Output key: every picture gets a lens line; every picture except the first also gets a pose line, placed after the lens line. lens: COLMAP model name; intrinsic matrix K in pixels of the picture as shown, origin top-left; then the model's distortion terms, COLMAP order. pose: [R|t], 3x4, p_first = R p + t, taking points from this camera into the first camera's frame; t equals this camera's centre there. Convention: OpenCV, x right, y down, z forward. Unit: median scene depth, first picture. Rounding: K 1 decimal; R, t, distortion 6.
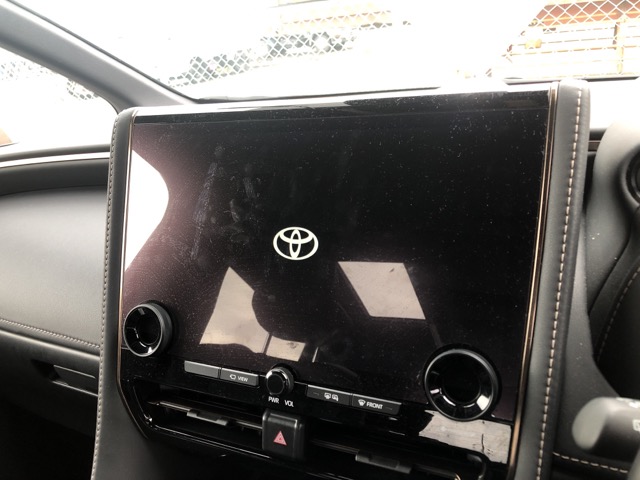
lens RADIAL K [[530.2, 0, 324.5], [0, 530.2, 245.8], [0, 0, 1]] dist [0.005200, -0.018146]
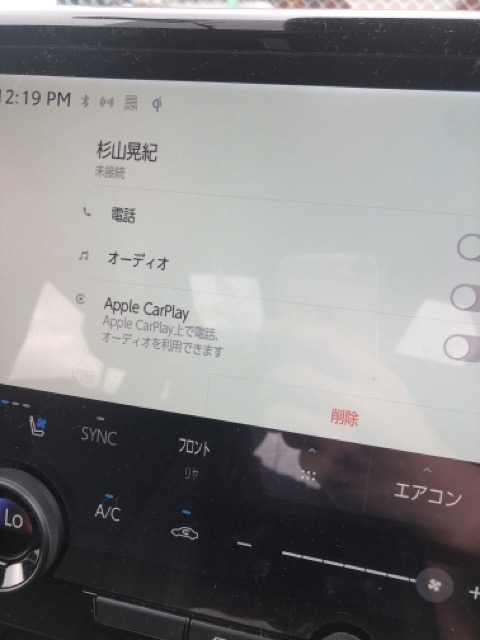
lens RADIAL K [[530.2, 0, 241.0], [0, 530.2, 314.3], [0, 0, 1]] dist [0.005200, -0.018146]
pose [[0.975200, 0.001053, 0.221323, -0.246318], [-0.032863, 0.989593, 0.140090, -0.092334], [-0.218872, -0.143889, 0.965086, 0.574266]]
